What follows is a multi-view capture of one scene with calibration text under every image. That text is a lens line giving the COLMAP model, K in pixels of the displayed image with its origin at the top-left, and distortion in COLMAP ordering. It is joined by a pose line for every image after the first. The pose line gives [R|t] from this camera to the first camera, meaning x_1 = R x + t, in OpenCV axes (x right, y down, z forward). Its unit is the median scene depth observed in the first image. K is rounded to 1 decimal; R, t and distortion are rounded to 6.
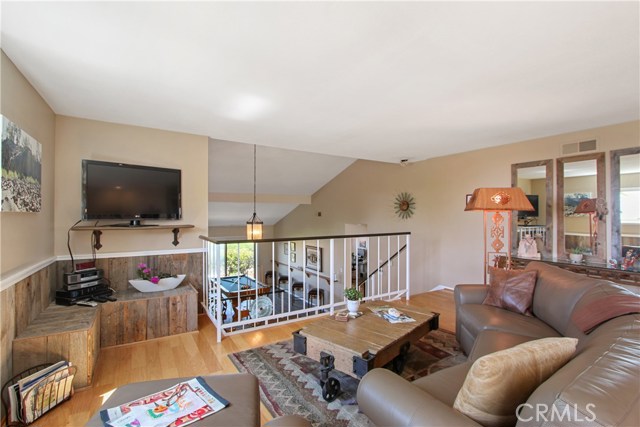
lens RADIAL K [[293.9, 0, 320.0], [0, 293.9, 213.5], [0, 0, 1]] dist [-0.023066, 0.004448]
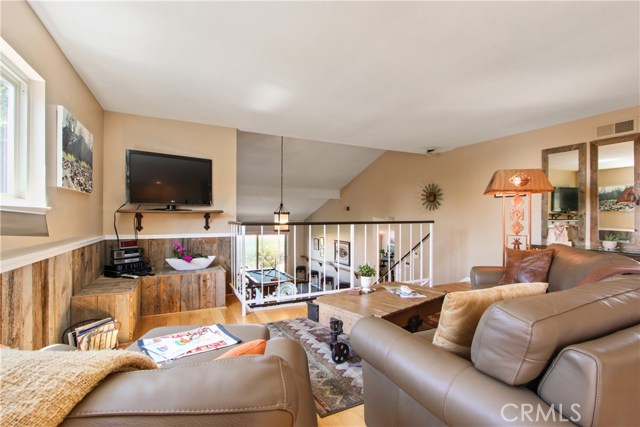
lens RADIAL K [[298.1, 0, 322.6], [0, 298.1, 215.1], [0, 0, 1]] dist [-0.016556, 0.000541]
pose [[0.994572, 0.002573, -0.104021, 0.053553], [-0.002009, 0.999983, 0.005528, 0.055854], [0.104034, -0.005289, 0.994560, -0.058628]]
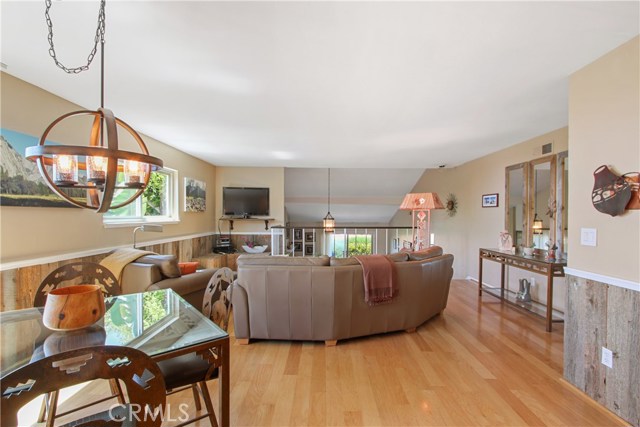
lens RADIAL K [[298.1, 0, 322.6], [0, 298.1, 215.1], [0, 0, 1]] dist [-0.016556, 0.000541]
pose [[0.845932, 0.002903, -0.533282, 0.893445], [0.000953, 0.999975, 0.006956, 0.006419], [0.533289, -0.006392, 0.845909, -0.429678]]
